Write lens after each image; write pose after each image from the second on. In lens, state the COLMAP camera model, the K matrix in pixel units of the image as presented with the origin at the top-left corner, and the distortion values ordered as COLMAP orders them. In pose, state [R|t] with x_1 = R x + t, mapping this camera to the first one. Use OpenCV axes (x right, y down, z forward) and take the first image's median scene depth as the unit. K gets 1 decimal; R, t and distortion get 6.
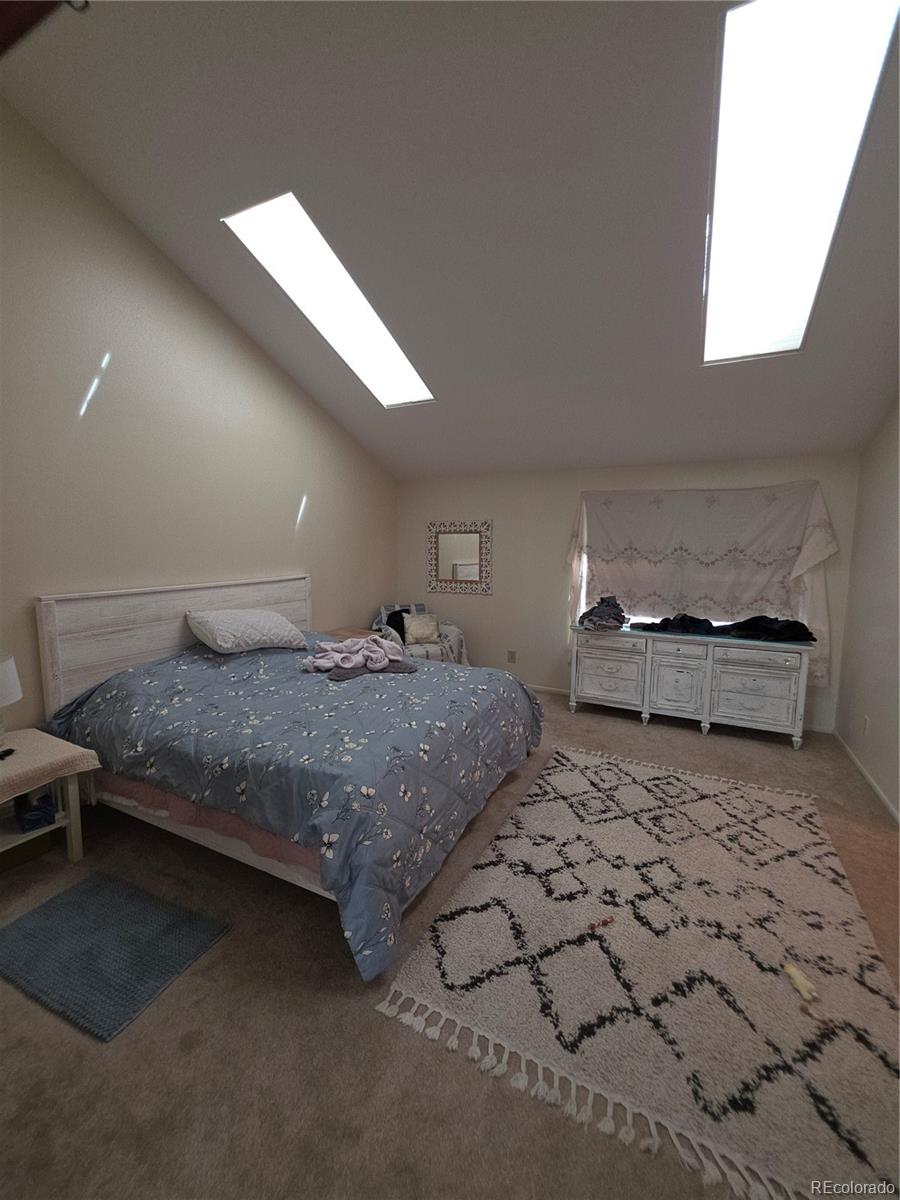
lens RADIAL K [[481.0, 0, 450.7], [0, 481.0, 598.8], [0, 0, 1]] dist [-0.000034, 0.000669]
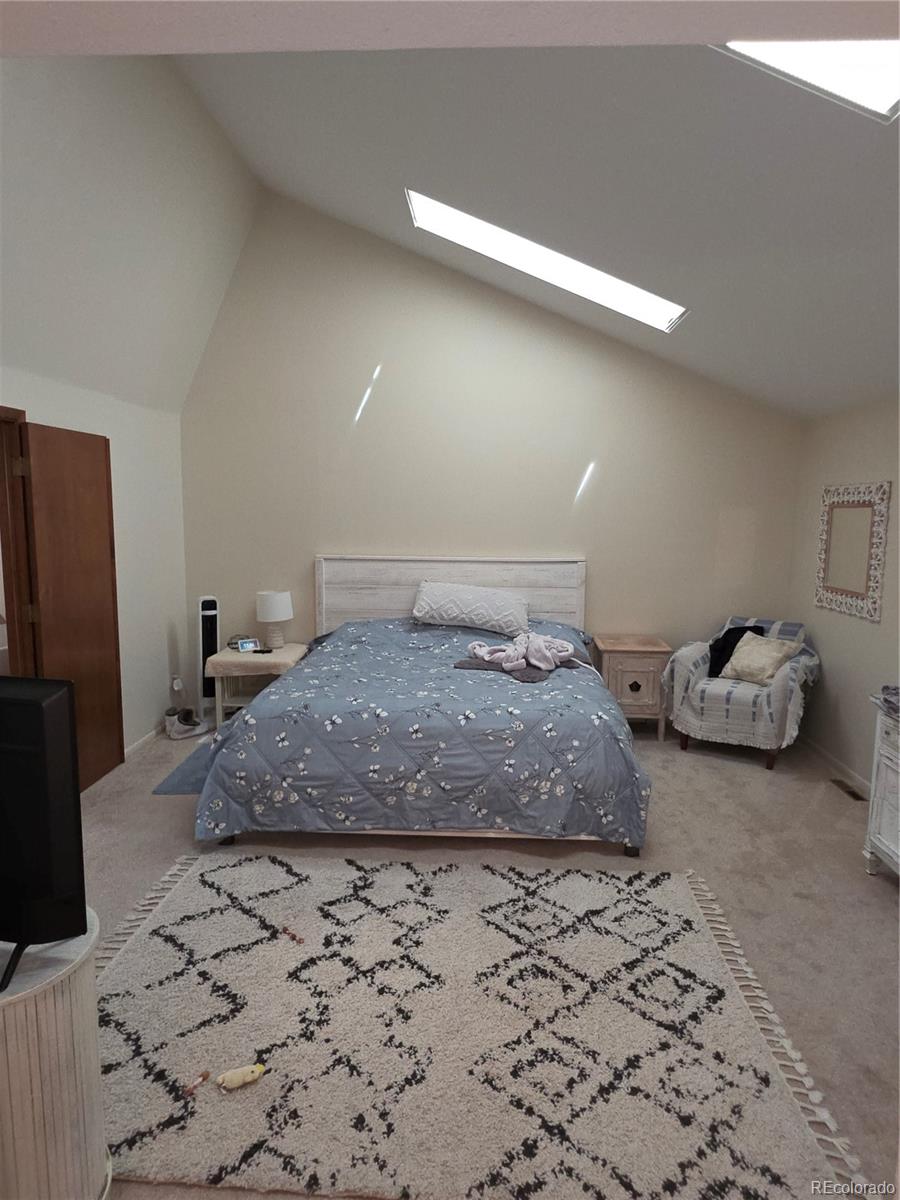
lens RADIAL K [[702.3, 0, 449.4], [0, 702.3, 598.5], [0, 0, 1]] dist [0.001779, -0.000479]
pose [[0.404444, 0.114659, -0.907347, 1.177143], [-0.115916, 0.990536, 0.073503, -0.073319], [0.907187, 0.075448, 0.413907, 0.496273]]
